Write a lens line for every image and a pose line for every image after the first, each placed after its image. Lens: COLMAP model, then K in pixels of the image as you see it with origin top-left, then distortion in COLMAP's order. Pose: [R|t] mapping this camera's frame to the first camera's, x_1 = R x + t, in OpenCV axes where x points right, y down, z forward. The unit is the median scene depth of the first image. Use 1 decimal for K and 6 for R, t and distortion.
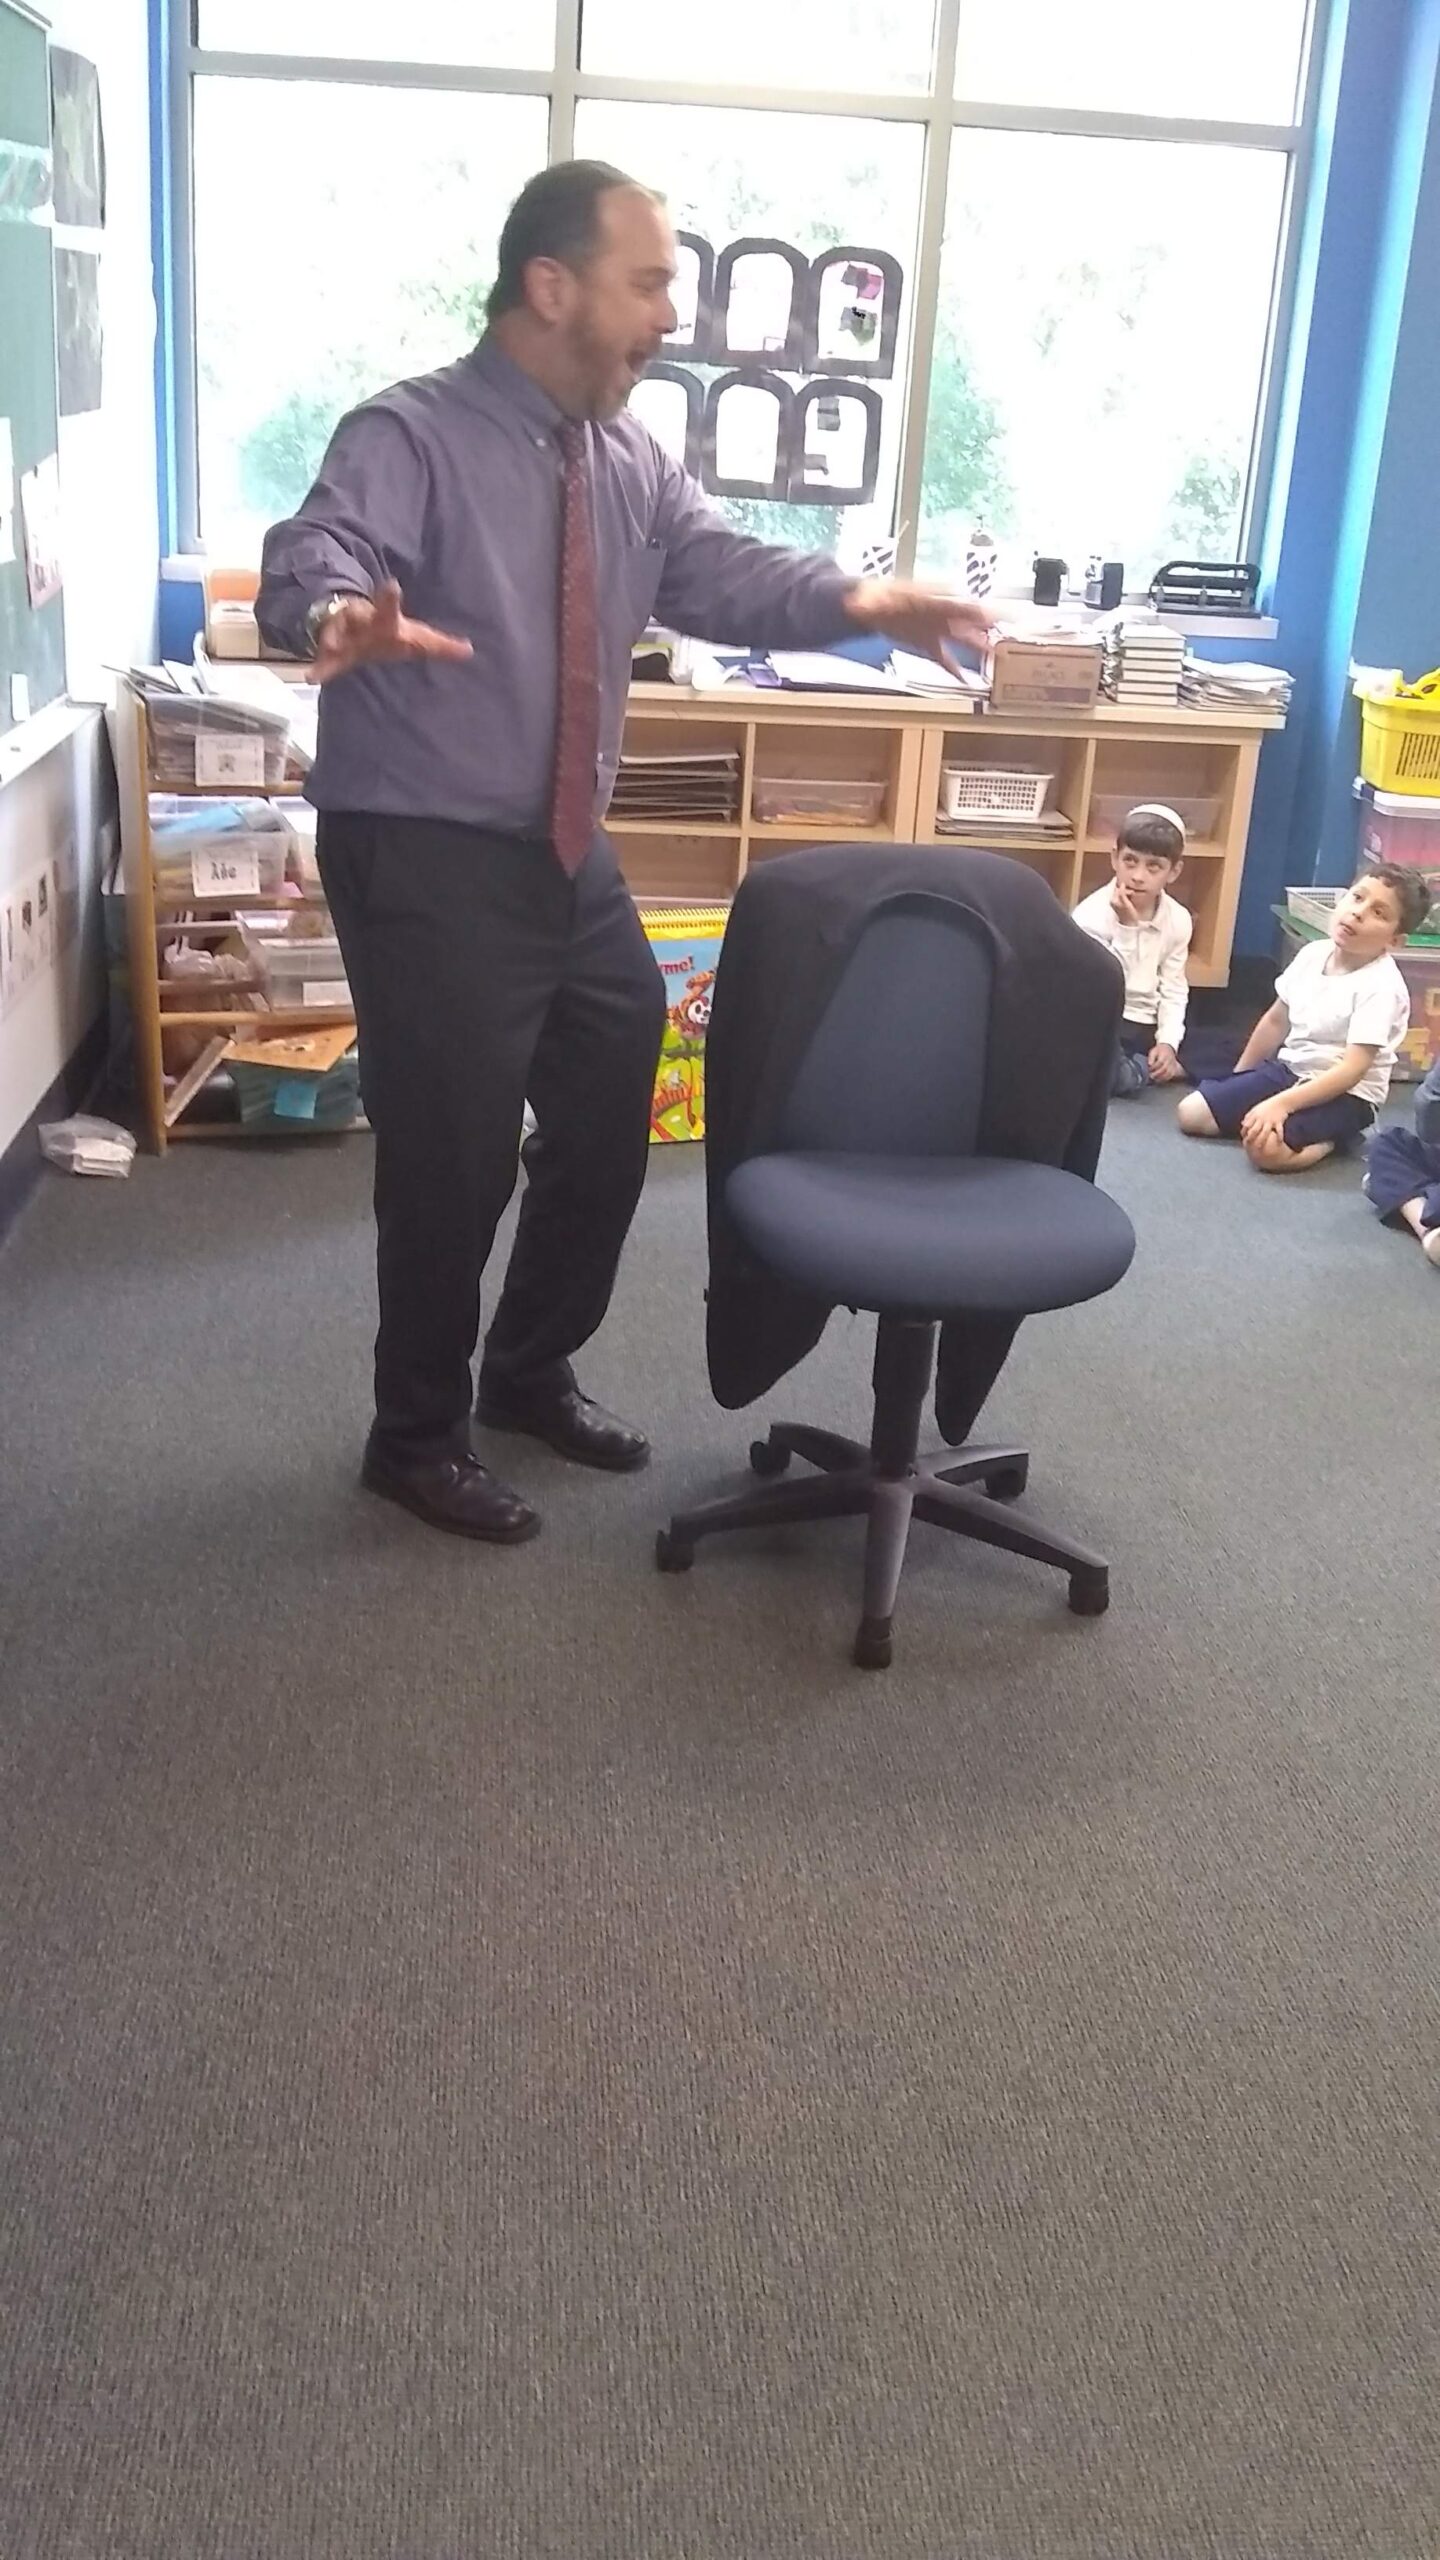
lens RADIAL K [[2300.8, 0, 672.4], [0, 2300.8, 1288.3], [0, 0, 1]] dist [0.029227, -0.149048]
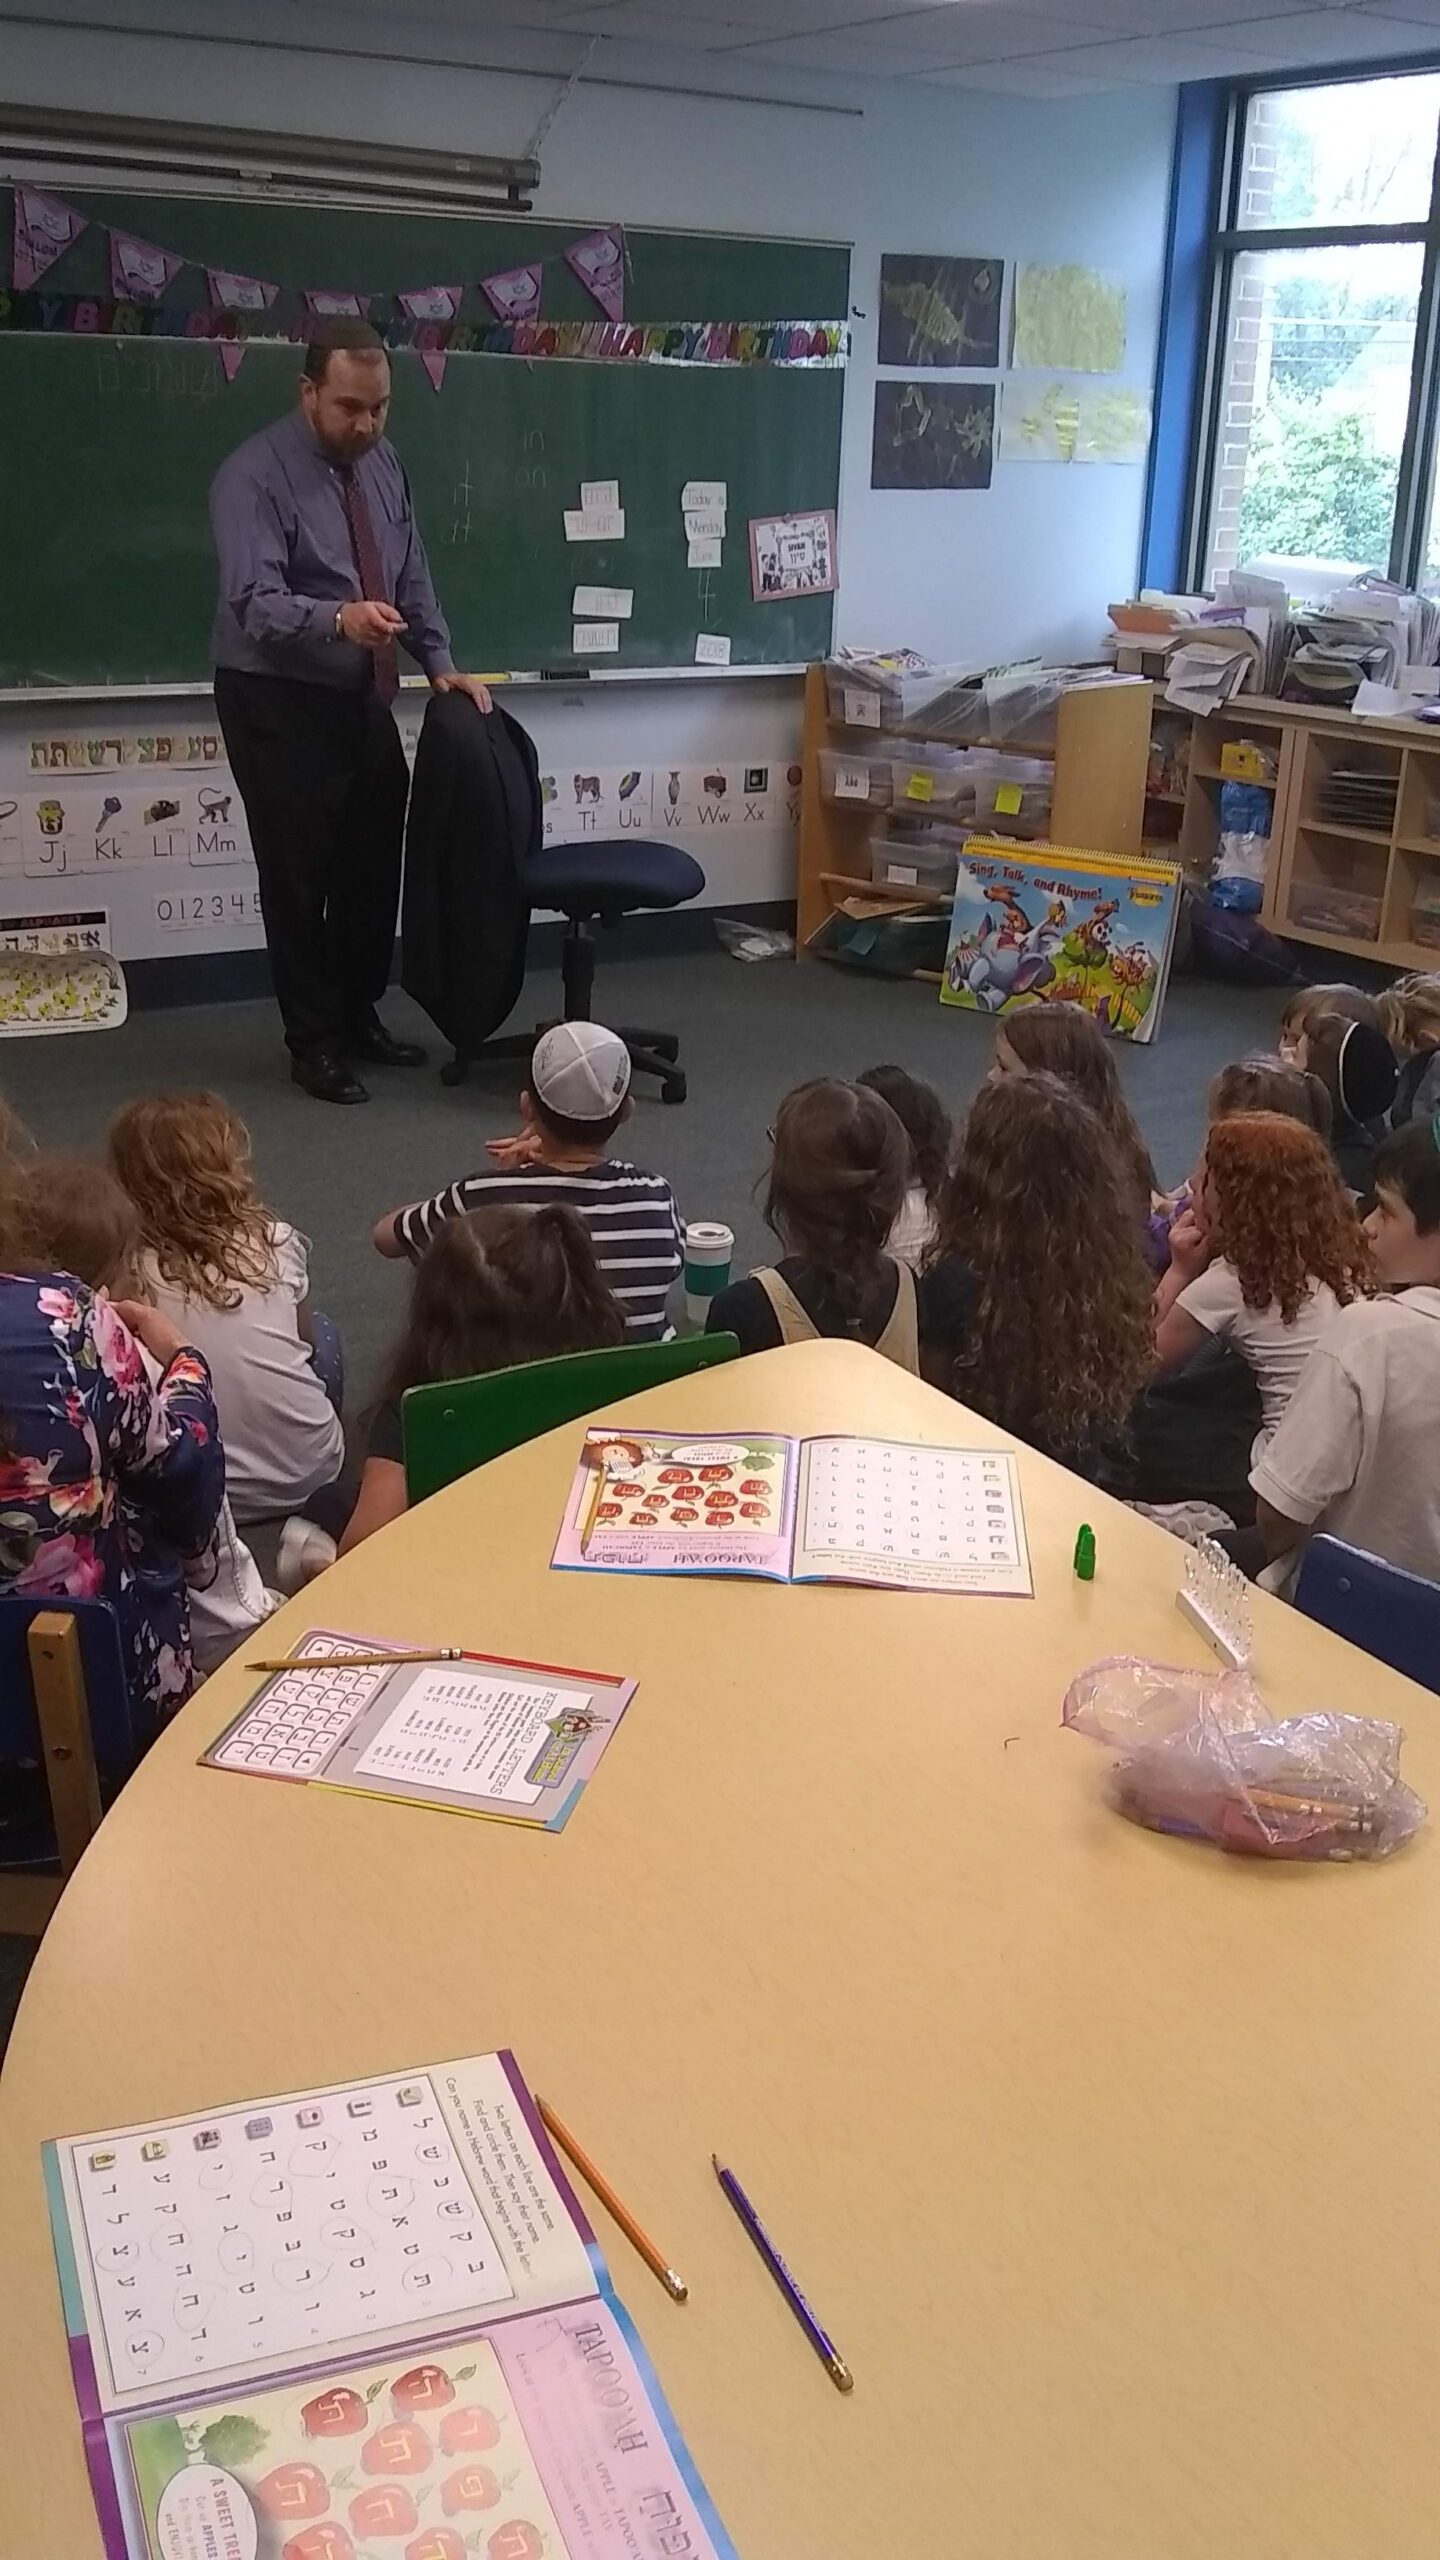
lens RADIAL K [[2300.8, 0, 732.4], [0, 2300.8, 1303.9], [0, 0, 1]] dist [0.029227, -0.149048]
pose [[0.509499, 0.268499, -0.817508, 0.613260], [-0.320437, 0.940939, 0.109331, 0.001031], [0.798580, 0.206256, 0.565445, 0.084650]]
